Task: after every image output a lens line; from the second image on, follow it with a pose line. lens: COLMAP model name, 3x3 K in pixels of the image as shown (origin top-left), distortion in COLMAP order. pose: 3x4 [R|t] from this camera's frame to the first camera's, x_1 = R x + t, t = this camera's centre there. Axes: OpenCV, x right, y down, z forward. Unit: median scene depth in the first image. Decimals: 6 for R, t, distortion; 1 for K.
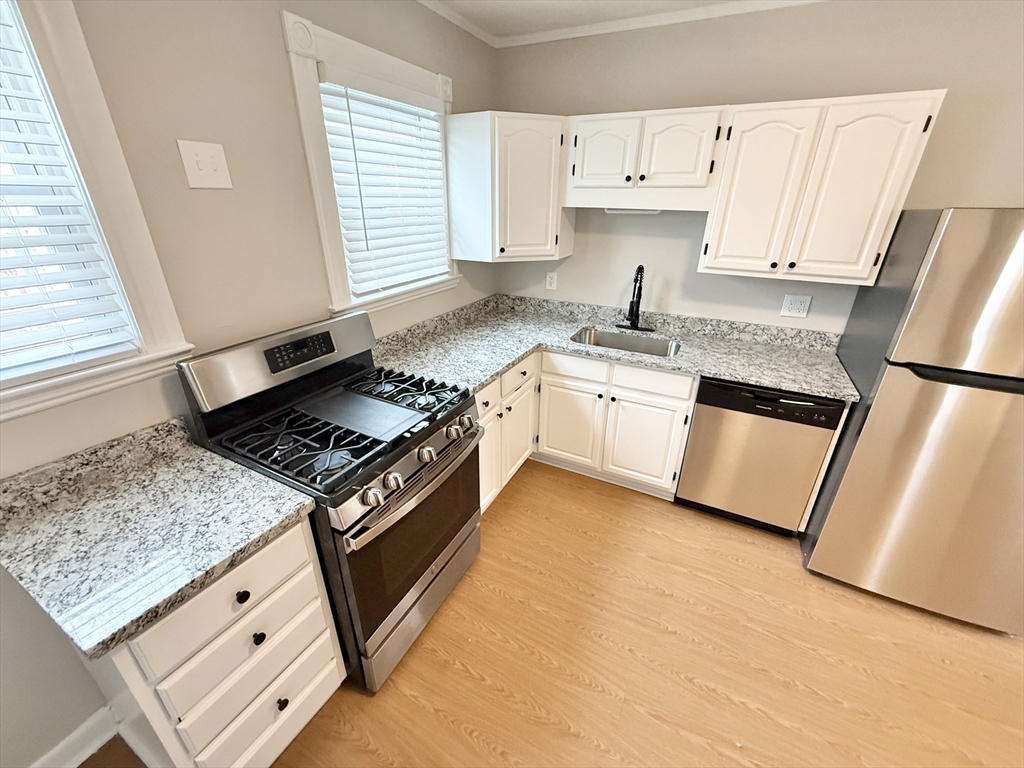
lens RADIAL K [[408.7, 0, 509.6], [0, 408.7, 382.9], [0, 0, 1]] dist [-0.002062, 0.001324]
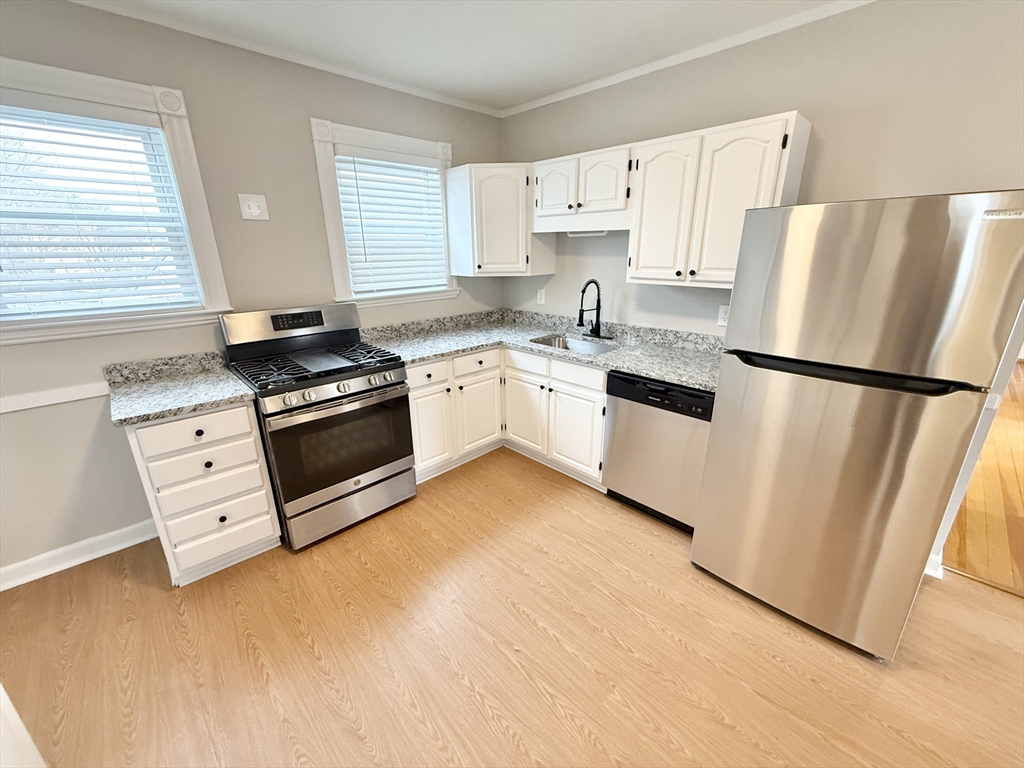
lens RADIAL K [[408.7, 0, 508.9], [0, 408.7, 383.1], [0, 0, 1]] dist [-0.002062, 0.001324]
pose [[0.947649, 0.081968, -0.308615, 0.602858], [-0.113764, 0.989739, -0.086454, 0.161786], [0.298362, 0.117037, 0.947250, -0.161004]]
